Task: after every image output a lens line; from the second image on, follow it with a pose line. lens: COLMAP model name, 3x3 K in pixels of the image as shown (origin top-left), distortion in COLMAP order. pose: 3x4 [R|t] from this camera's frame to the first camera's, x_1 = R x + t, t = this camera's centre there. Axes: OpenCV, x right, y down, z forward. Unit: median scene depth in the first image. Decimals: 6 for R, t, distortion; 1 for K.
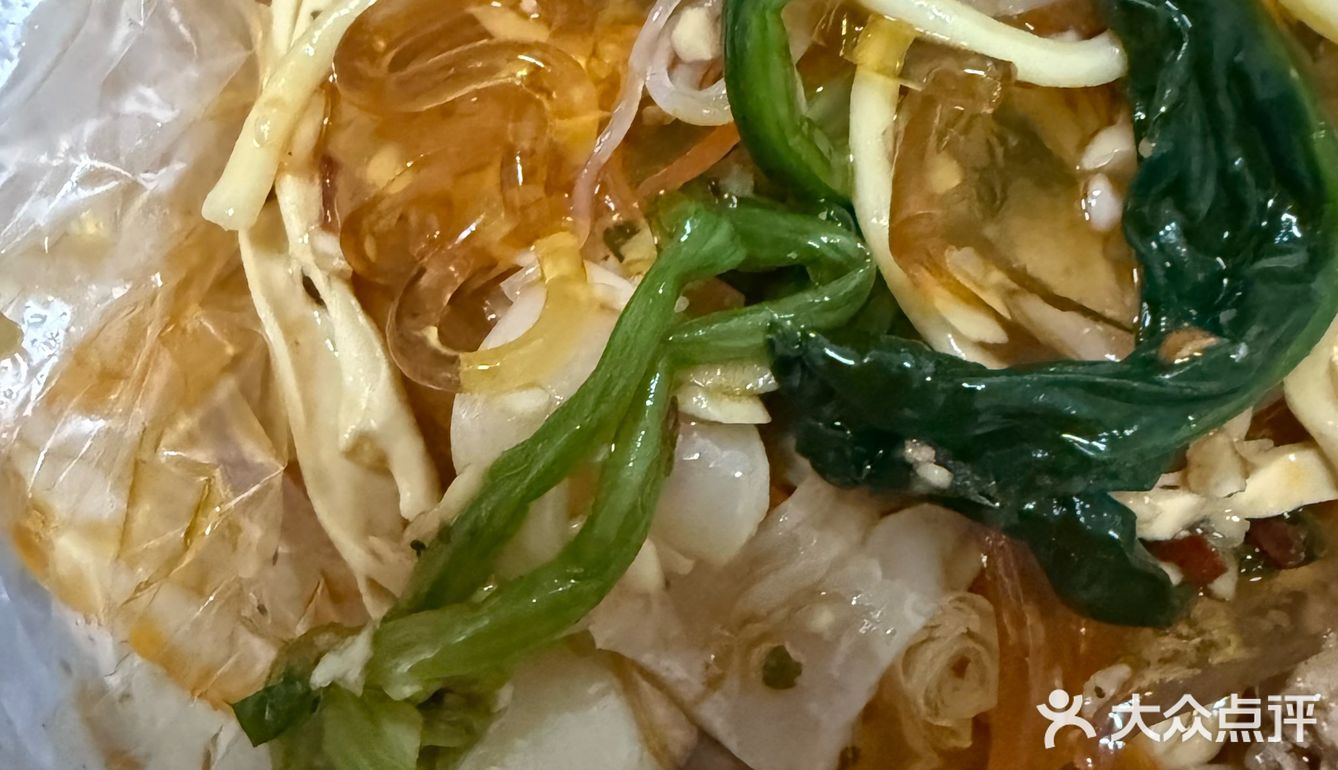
lens RADIAL K [[1311.3, 0, 669.2], [0, 1311.3, 221.8], [0, 0, 1]] dist [0.016822, -0.021042]
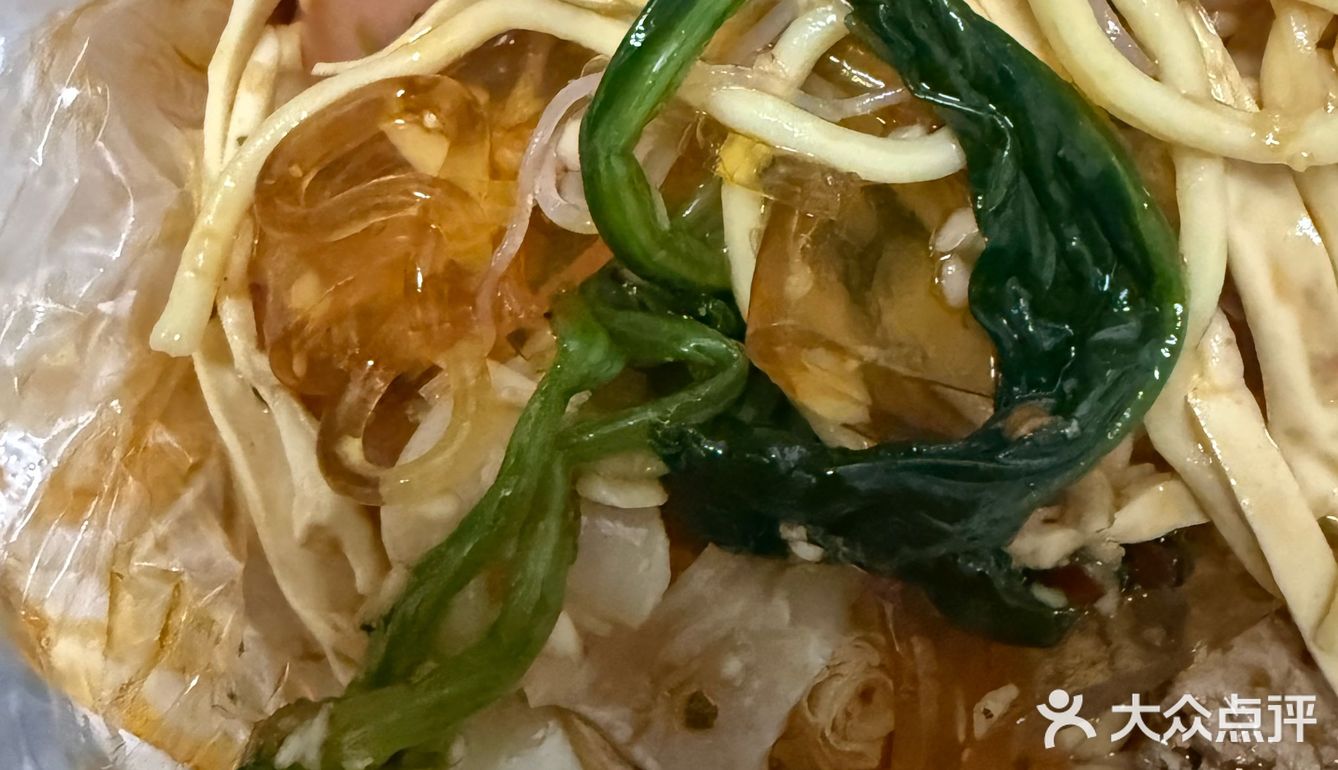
lens RADIAL K [[1311.3, 0, 669.2], [0, 1311.3, 221.8], [0, 0, 1]] dist [0.016822, -0.021042]
pose [[0.995660, -0.078878, -0.049384, 0.147098], [0.082422, 0.993817, 0.074396, -0.158594], [0.043210, -0.078143, 0.996005, -0.080361]]
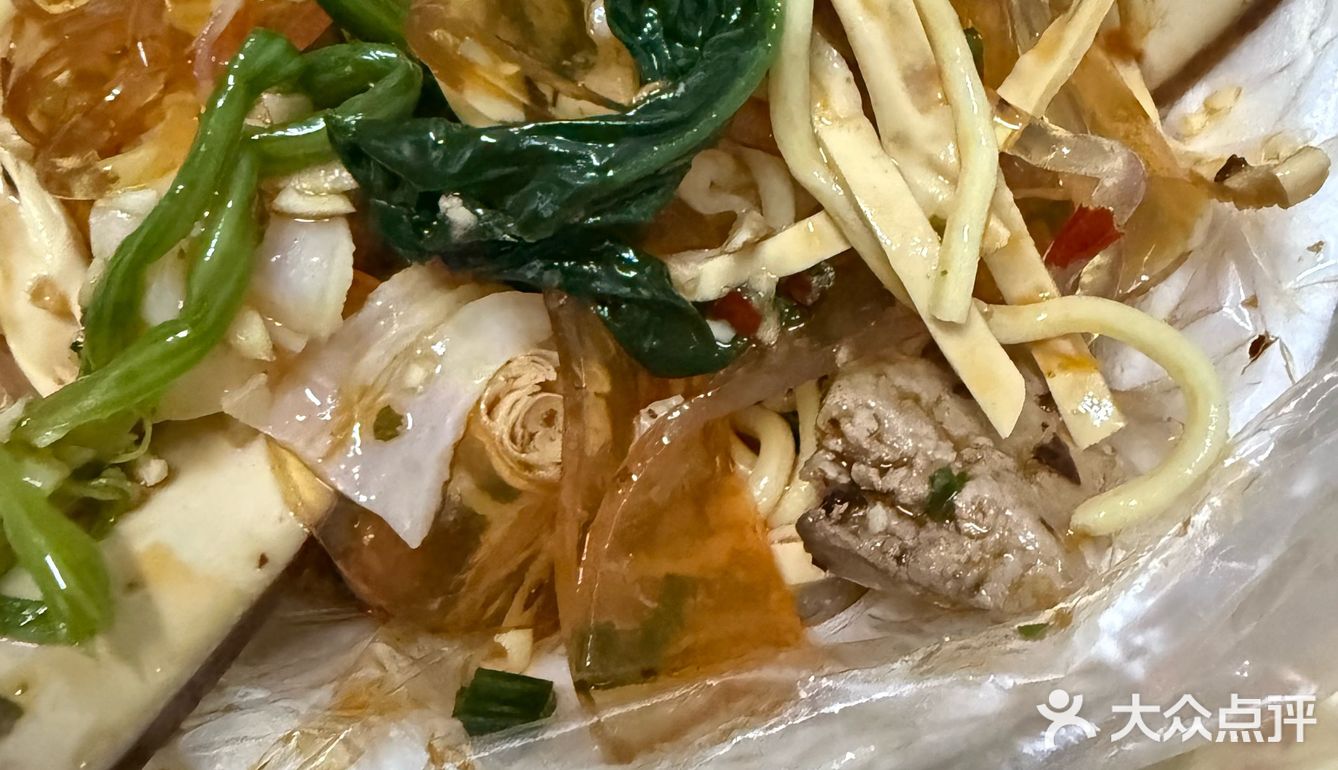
lens RADIAL K [[1311.3, 0, 669.2], [0, 1311.3, 221.8], [0, 0, 1]] dist [0.016822, -0.021042]
pose [[0.994554, -0.103933, 0.007817, 0.351174], [0.103814, 0.981161, -0.162929, 0.380983], [0.009264, 0.162853, 0.986607, -0.213429]]
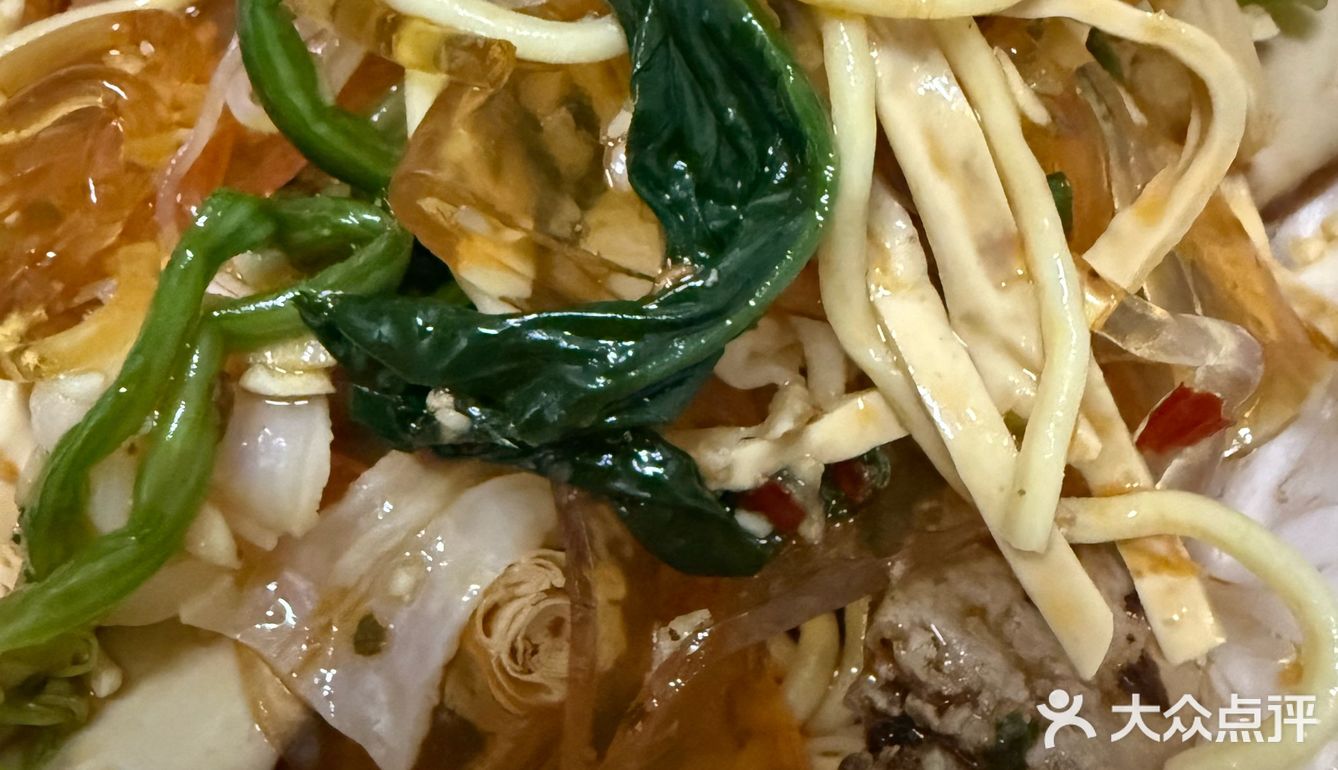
lens RADIAL K [[1311.3, 0, 669.2], [0, 1311.3, 221.8], [0, 0, 1]] dist [0.016822, -0.021042]
pose [[0.995797, -0.084930, -0.034281, 0.386370], [0.080220, 0.989405, -0.121005, 0.159602], [0.044195, 0.117747, 0.992060, -0.066371]]
